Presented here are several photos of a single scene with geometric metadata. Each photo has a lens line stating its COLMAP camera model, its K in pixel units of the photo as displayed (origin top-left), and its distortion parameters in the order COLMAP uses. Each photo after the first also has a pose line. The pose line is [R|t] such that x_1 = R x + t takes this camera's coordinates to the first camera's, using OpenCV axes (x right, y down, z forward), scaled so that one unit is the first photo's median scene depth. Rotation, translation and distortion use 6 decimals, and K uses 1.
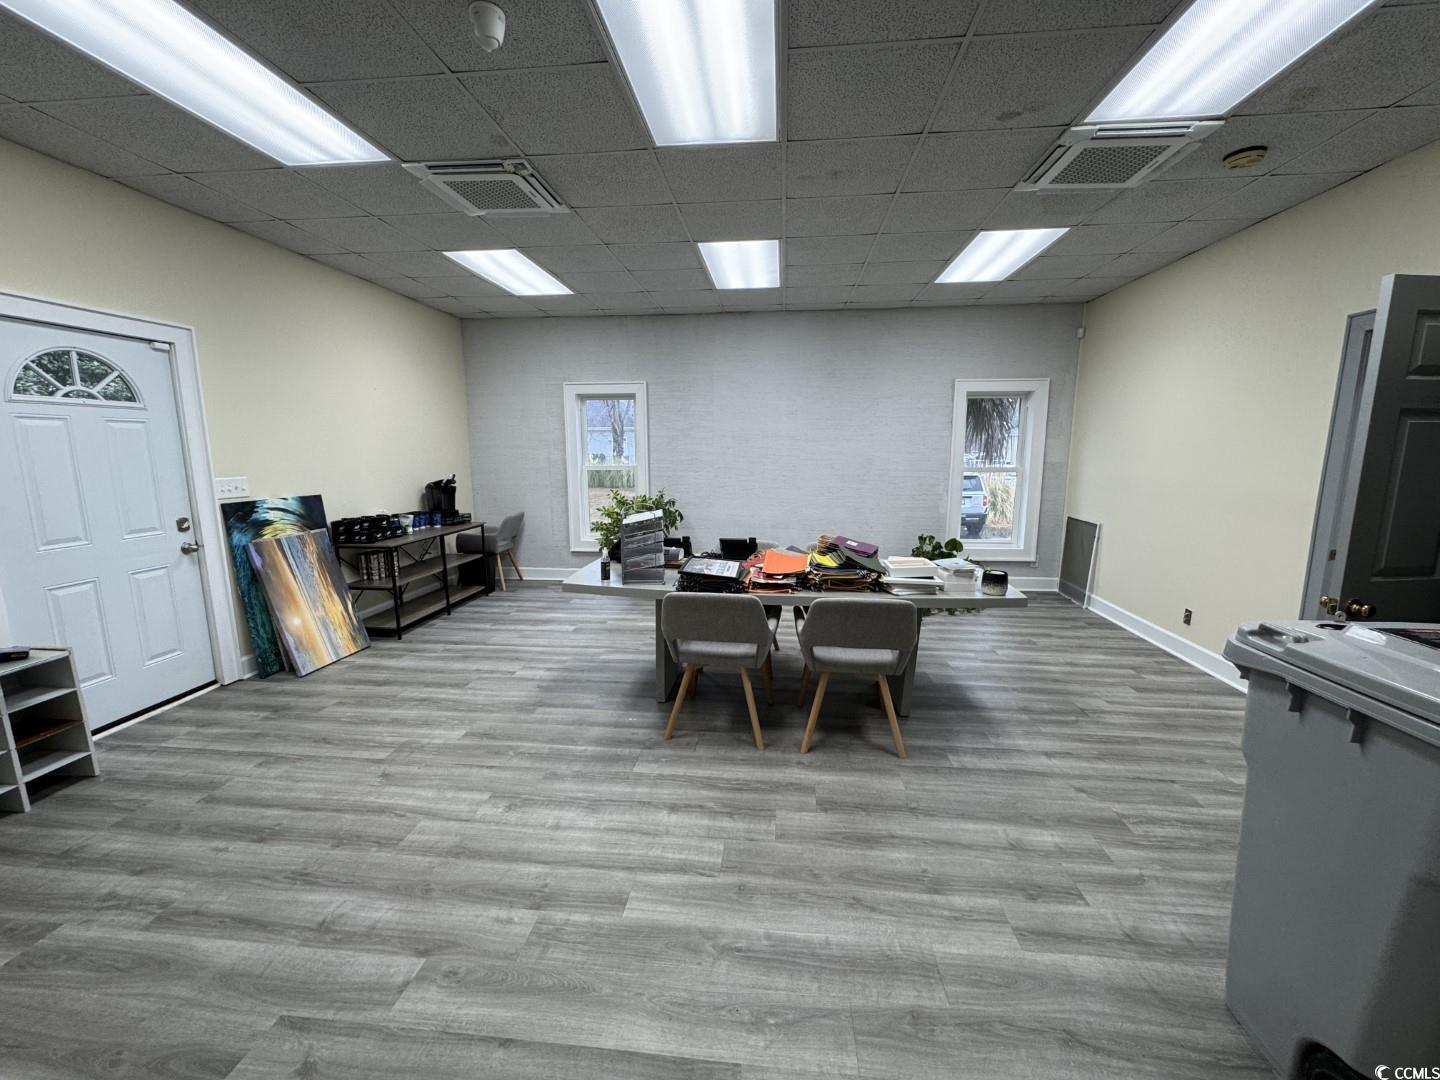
lens RADIAL K [[574.6, 0, 726.8], [0, 574.6, 539.9], [0, 0, 1]] dist [-0.003363, 0.000767]
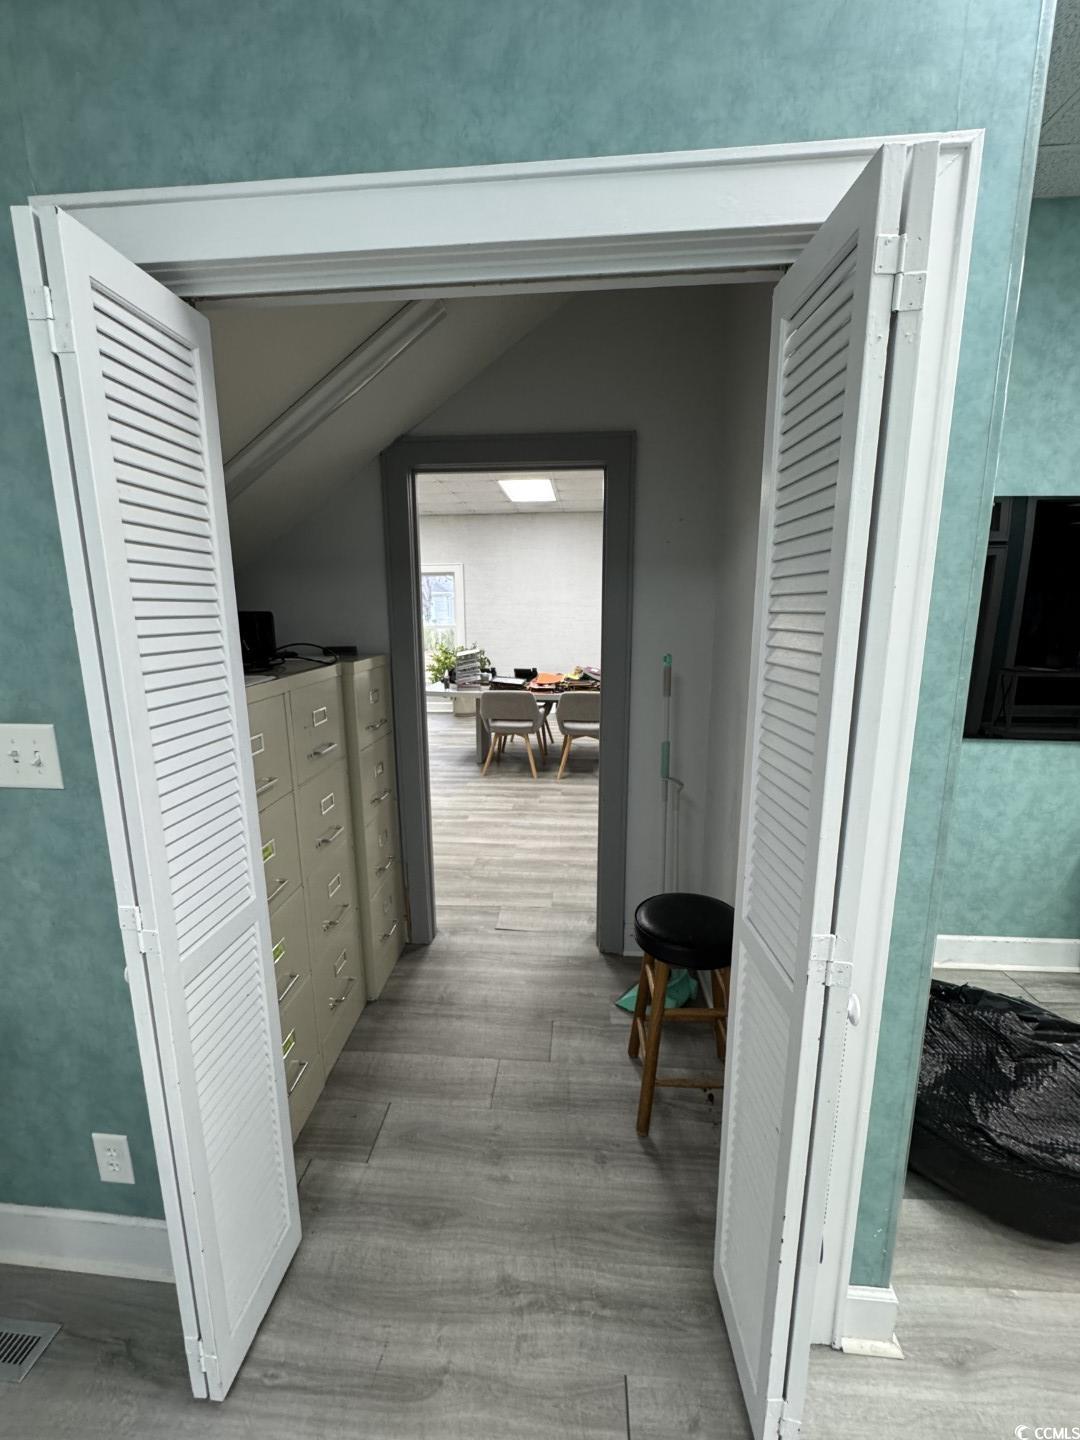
lens RADIAL K [[574.6, 0, 544.1], [0, 574.6, 720.3], [0, 0, 1]] dist [-0.003363, 0.000767]
pose [[0.999801, -0.007588, 0.018437, 0.050752], [0.007062, 0.999570, 0.028446, 0.120645], [-0.018645, -0.028310, 0.999425, -0.761447]]
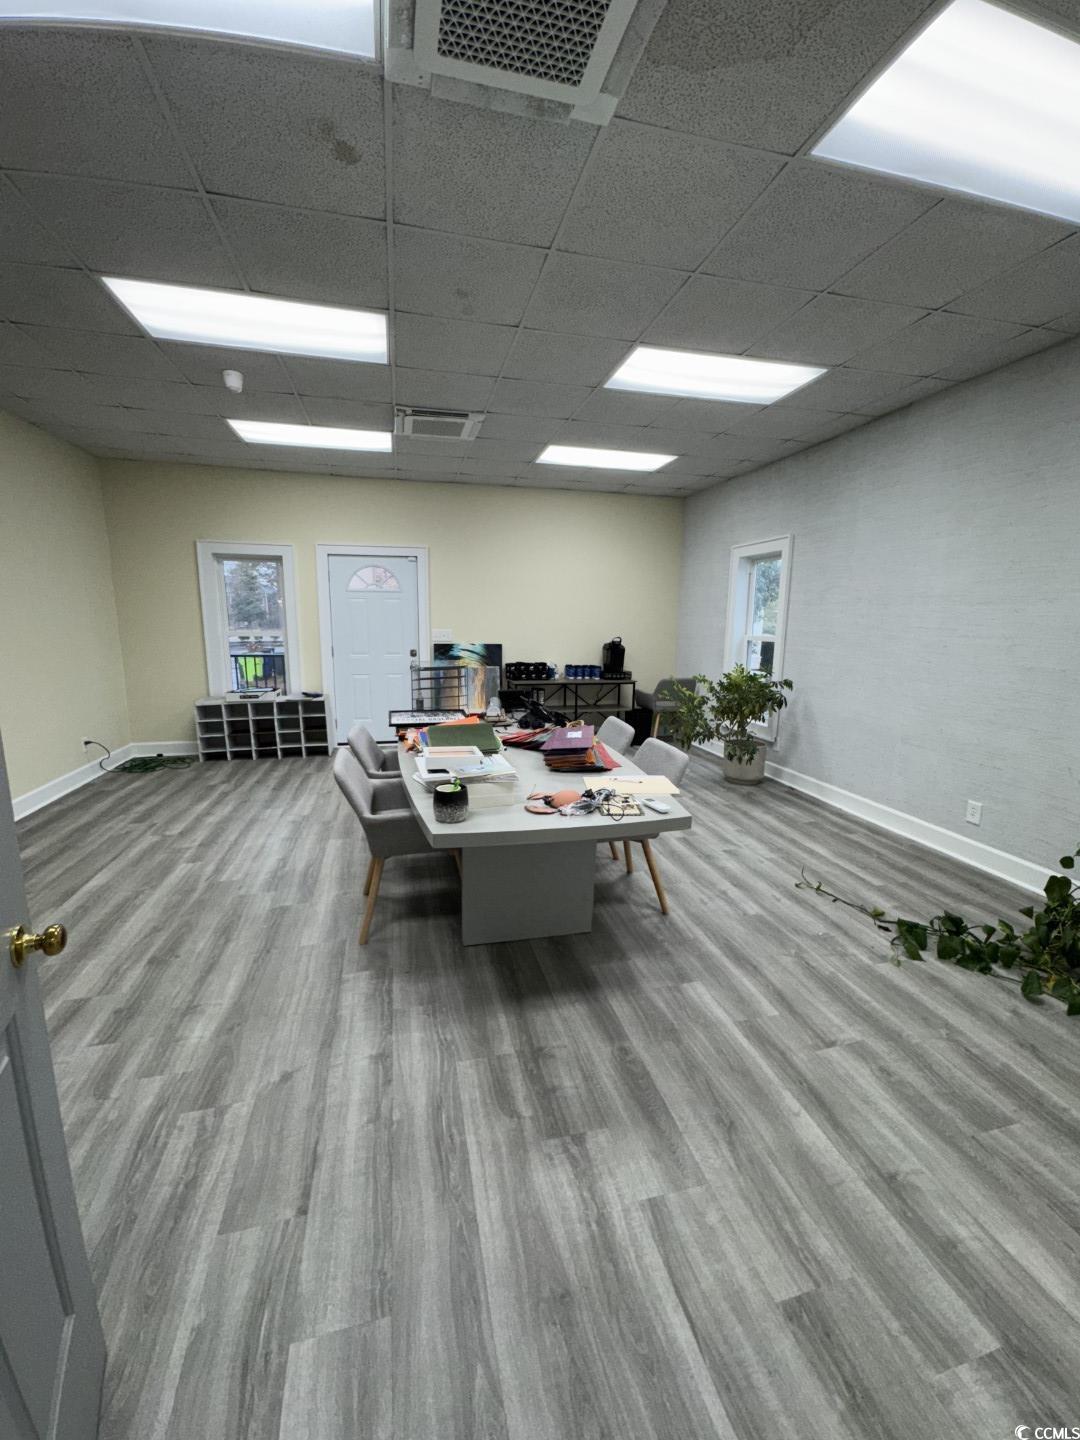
lens RADIAL K [[574.6, 0, 539.7], [0, 574.6, 717.5], [0, 0, 1]] dist [-0.003363, 0.000767]
pose [[0.331393, 0.164058, -0.929120, 1.088542], [-0.160096, 0.980263, 0.115986, -0.114792], [0.929811, 0.110312, 0.351117, 0.822364]]
